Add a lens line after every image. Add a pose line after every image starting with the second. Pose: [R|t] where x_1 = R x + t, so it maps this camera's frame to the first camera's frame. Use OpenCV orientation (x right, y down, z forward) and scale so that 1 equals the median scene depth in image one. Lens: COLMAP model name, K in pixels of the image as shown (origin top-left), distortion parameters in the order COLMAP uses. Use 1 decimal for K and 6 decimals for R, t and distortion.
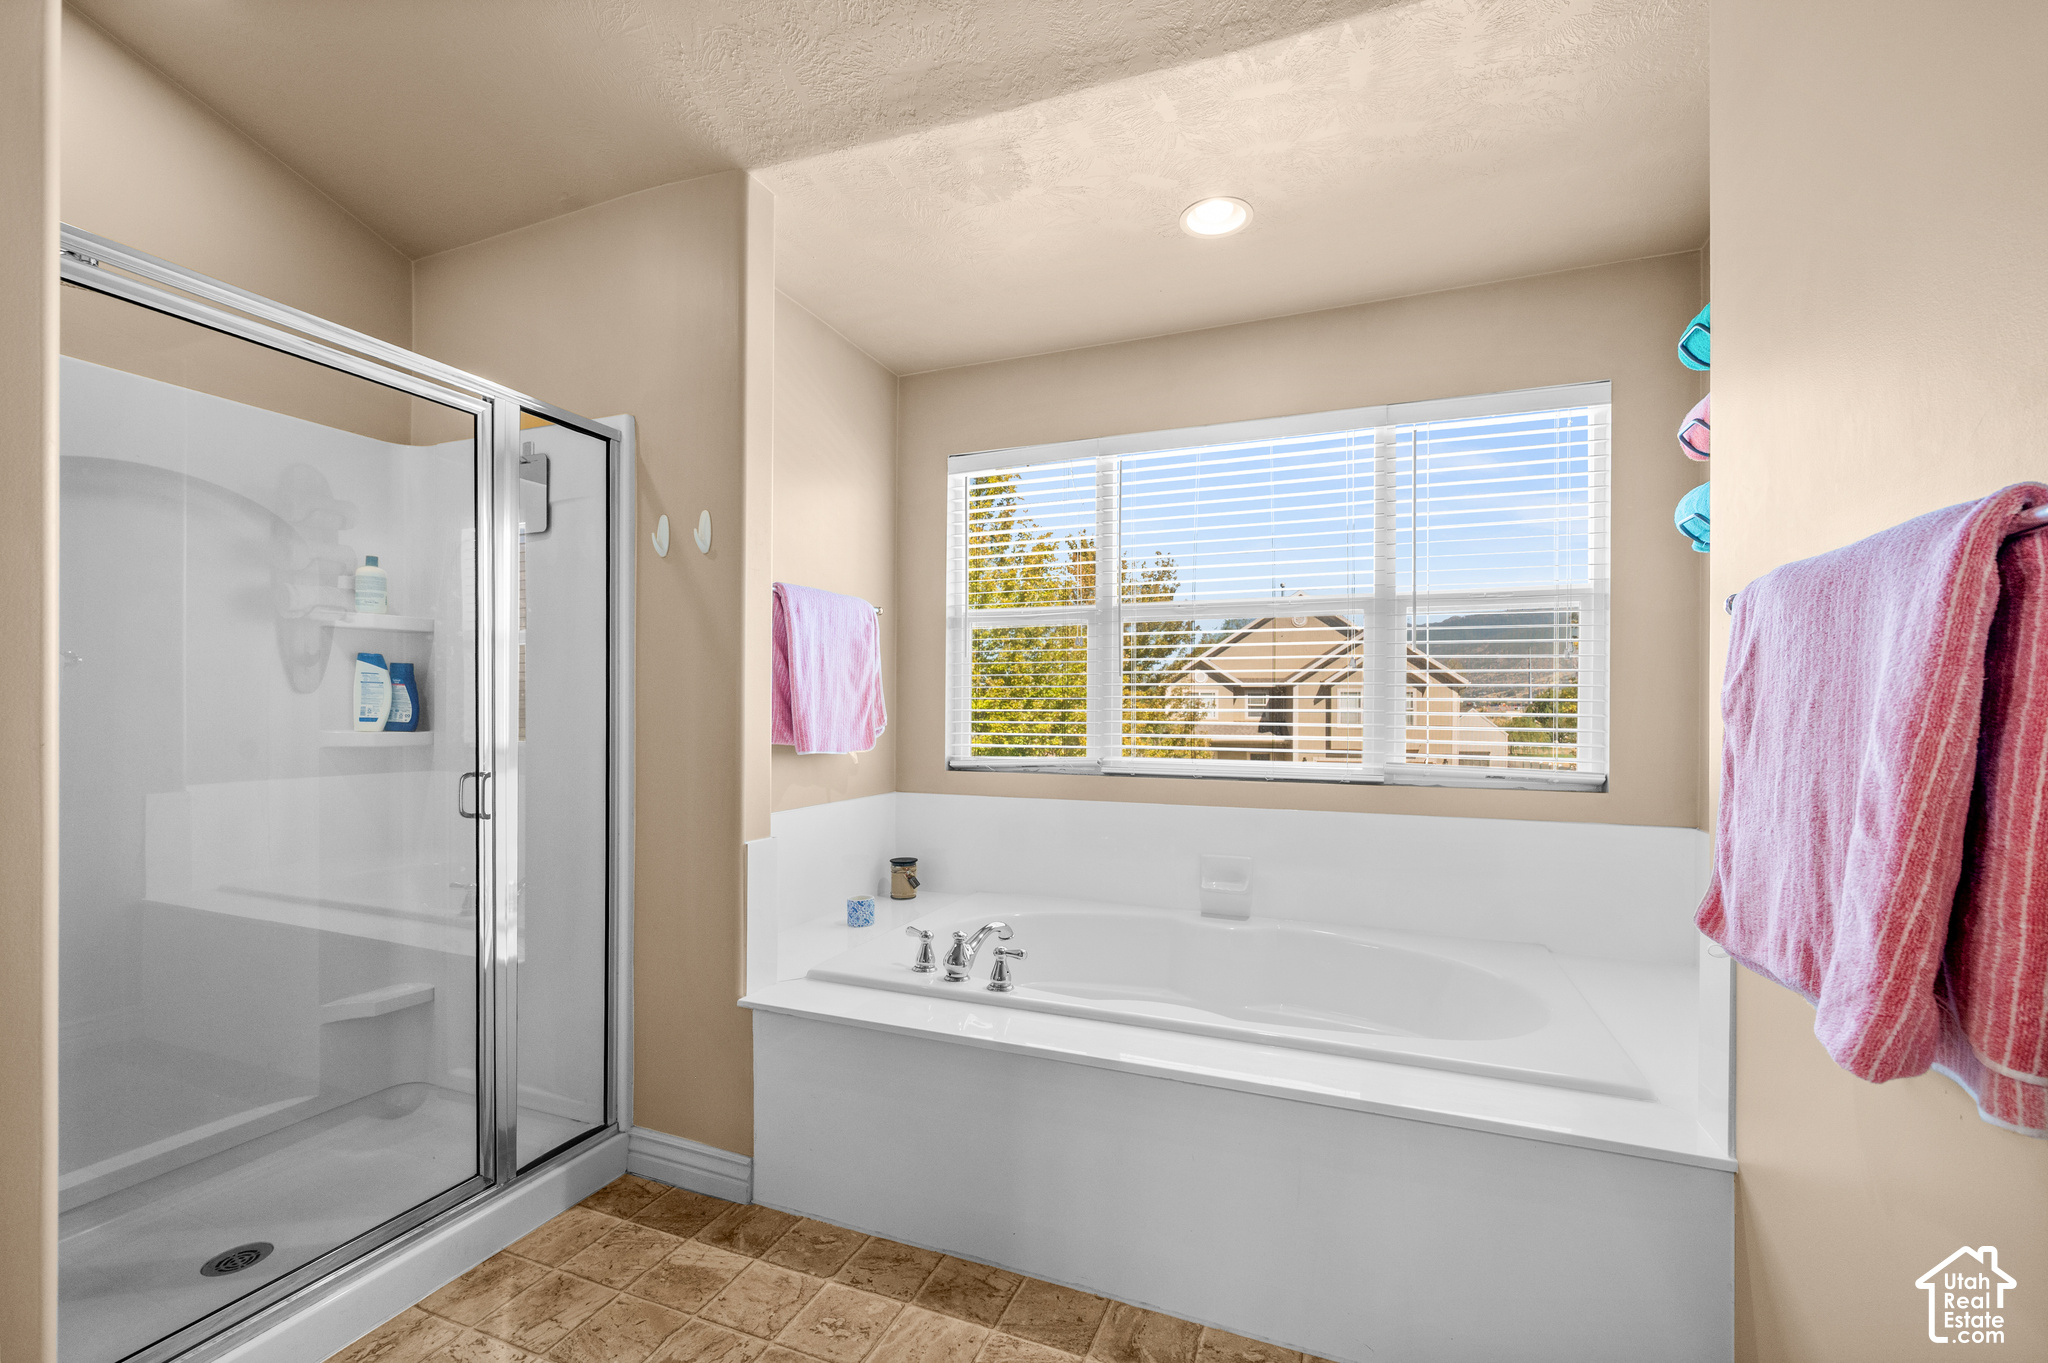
lens RADIAL K [[857.0, 0, 1024.4], [0, 857.0, 694.9], [0, 0, 1]] dist [-0.000305, -0.000012]
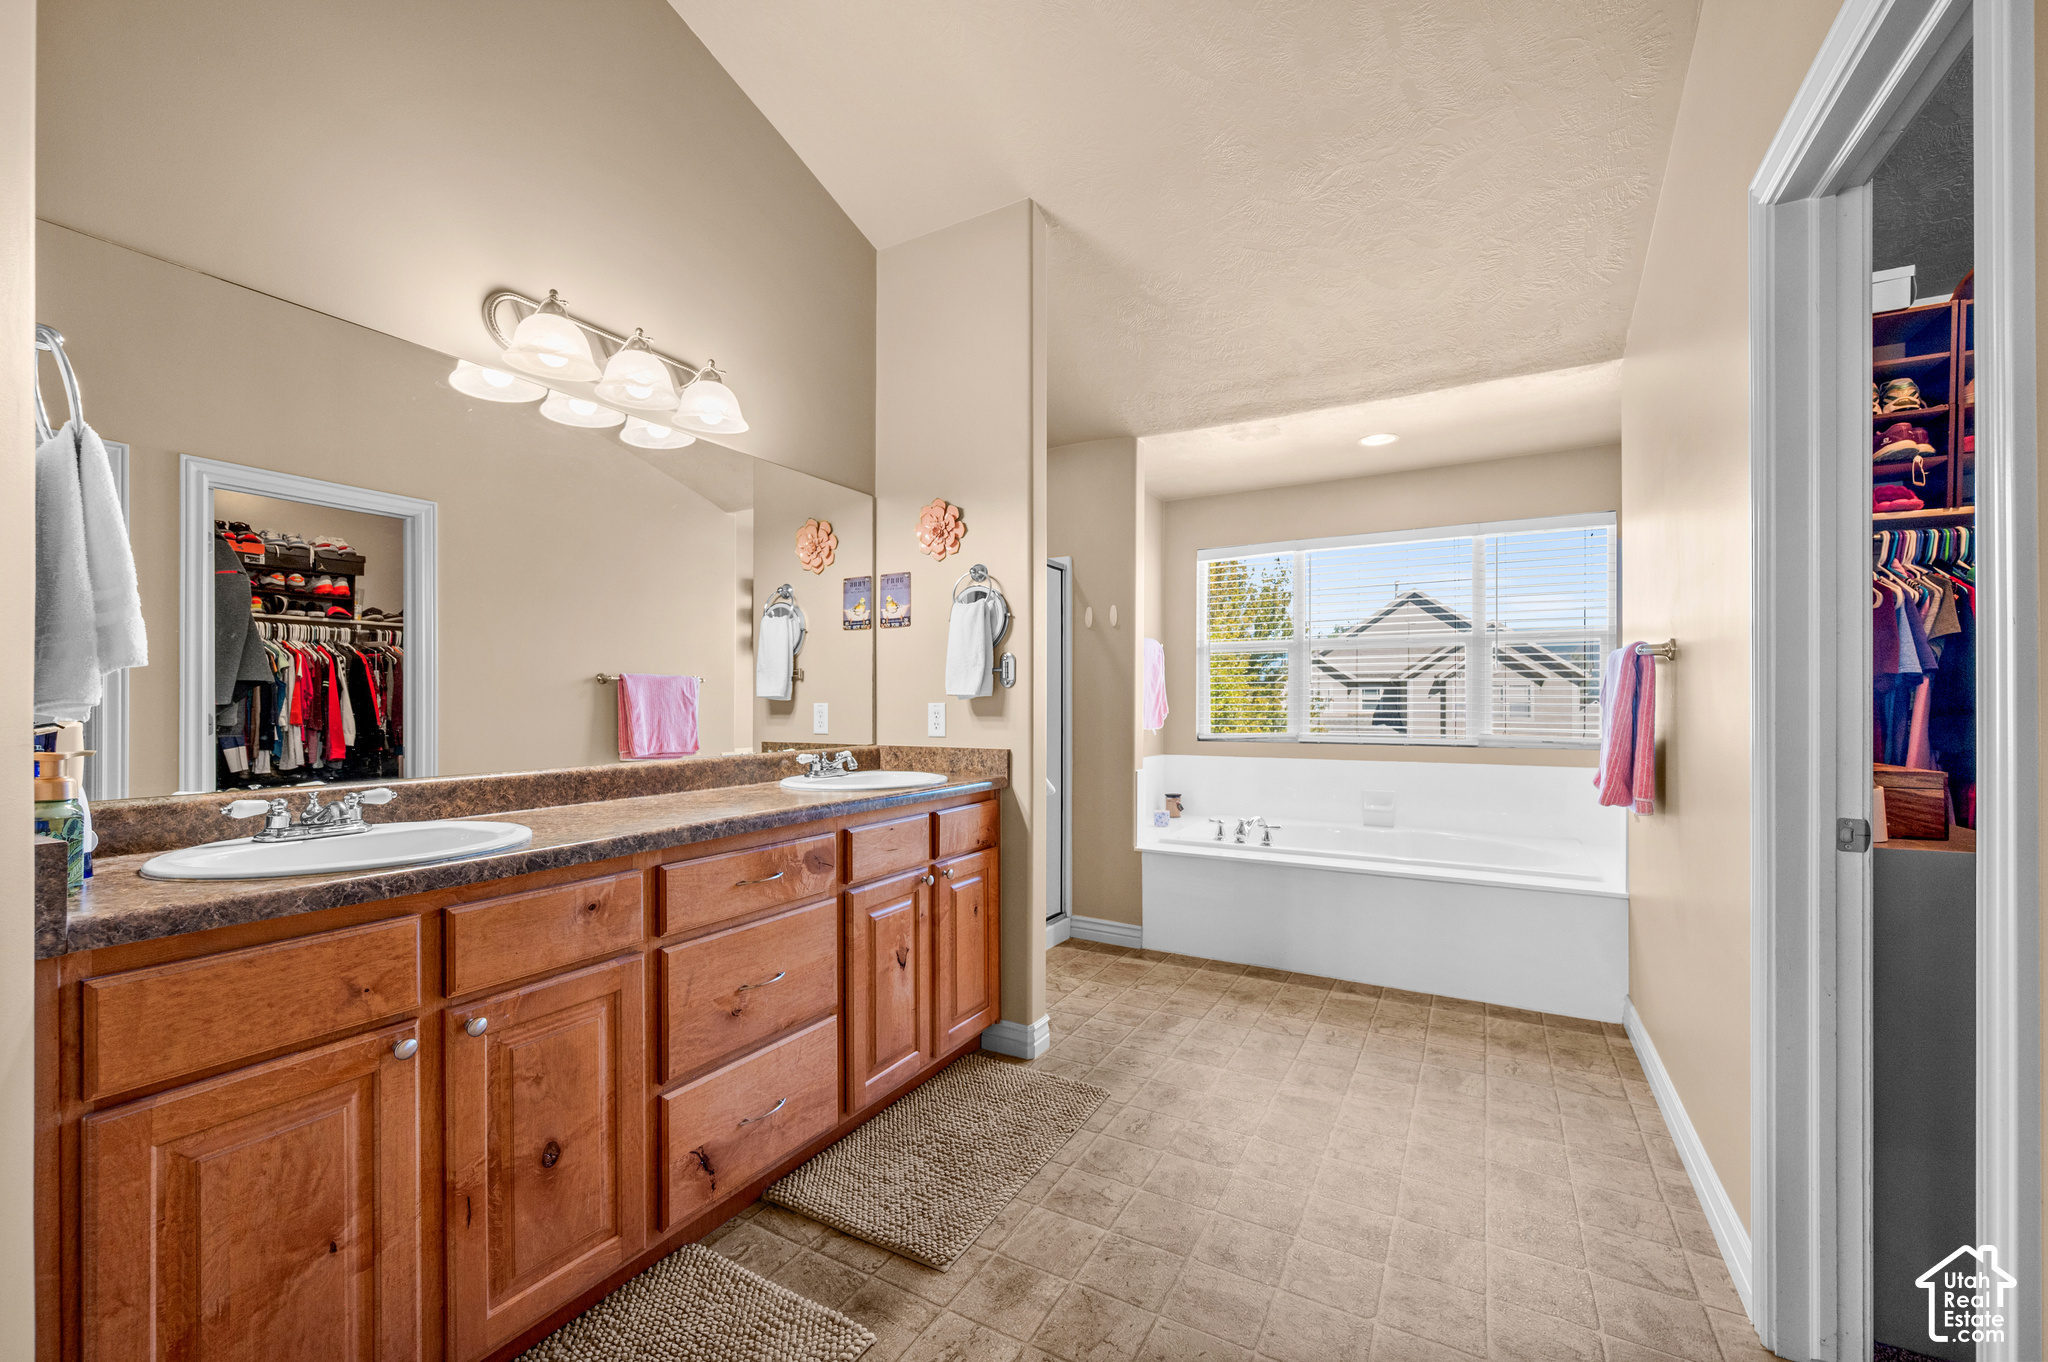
lens RADIAL K [[811.4, 0, 1025.2], [0, 811.4, 692.4], [0, 0, 1]] dist [0.002898, -0.000593]
pose [[0.991027, -0.007163, -0.133469, -0.270899], [0.007560, 0.999968, 0.002470, -0.014152], [0.133447, -0.003456, 0.991050, -0.760715]]
